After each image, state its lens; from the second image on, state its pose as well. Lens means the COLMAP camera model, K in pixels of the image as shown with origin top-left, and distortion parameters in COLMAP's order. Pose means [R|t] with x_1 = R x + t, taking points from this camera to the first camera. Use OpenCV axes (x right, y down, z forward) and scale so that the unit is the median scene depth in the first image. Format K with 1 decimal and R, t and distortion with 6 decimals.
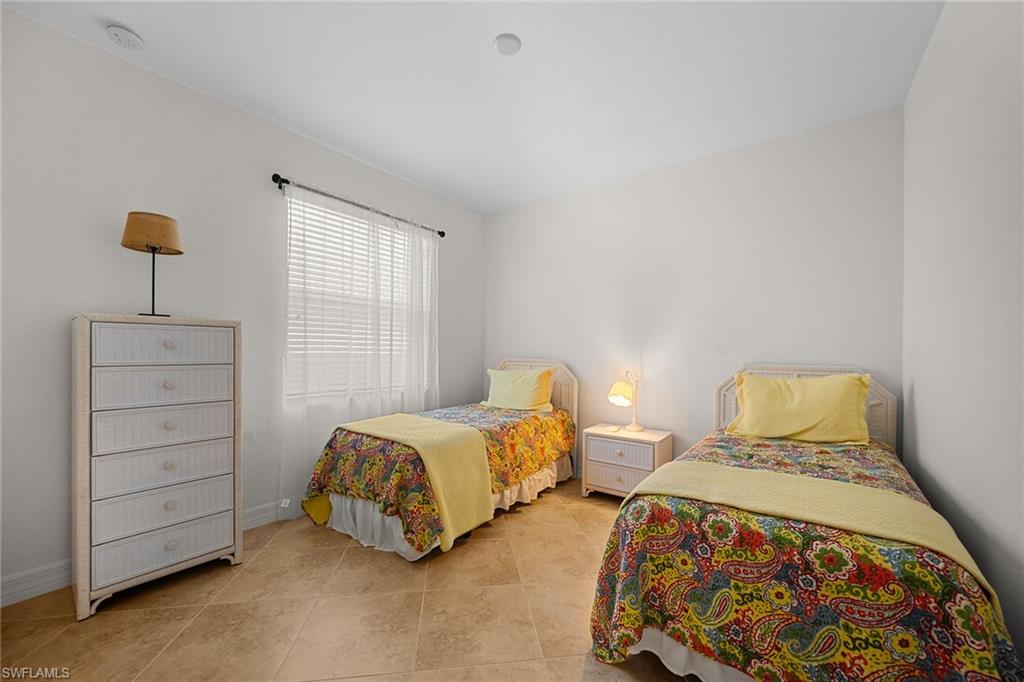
lens RADIAL K [[392.2, 0, 514.4], [0, 392.2, 353.8], [0, 0, 1]] dist [-0.008131, -0.000044]
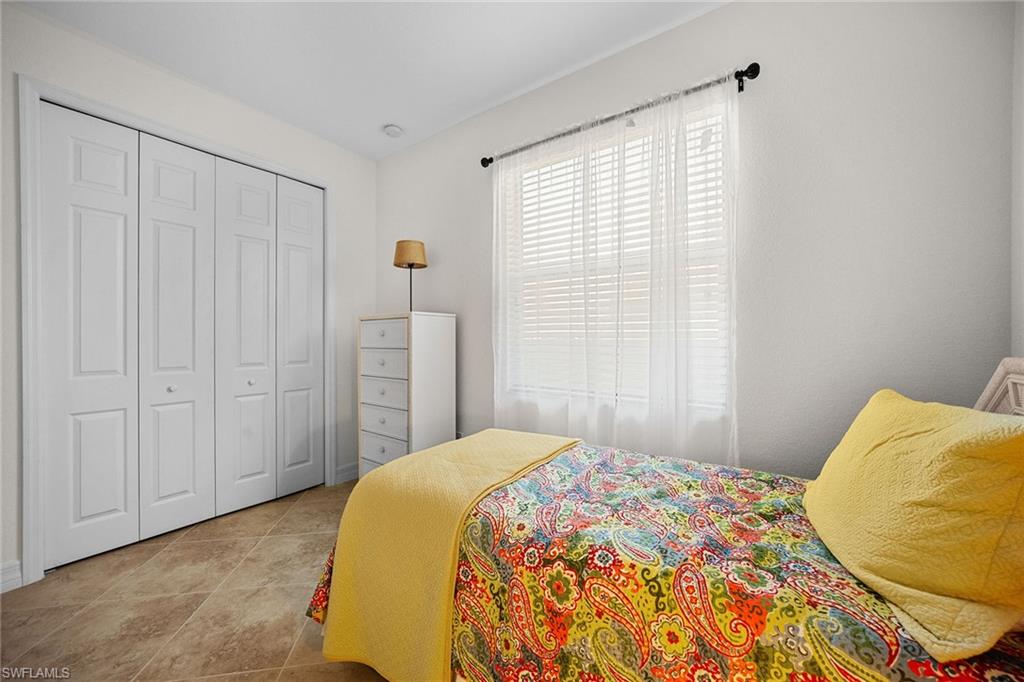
lens RADIAL K [[383.1, 0, 512.0], [0, 383.1, 341.0], [0, 0, 1]] dist [-0.007167, -0.000041]
pose [[0.008583, 0.000724, -0.999963, 0.321681], [-0.003785, 0.999993, 0.000691, 0.000251], [0.999956, 0.003779, 0.008585, 0.957633]]
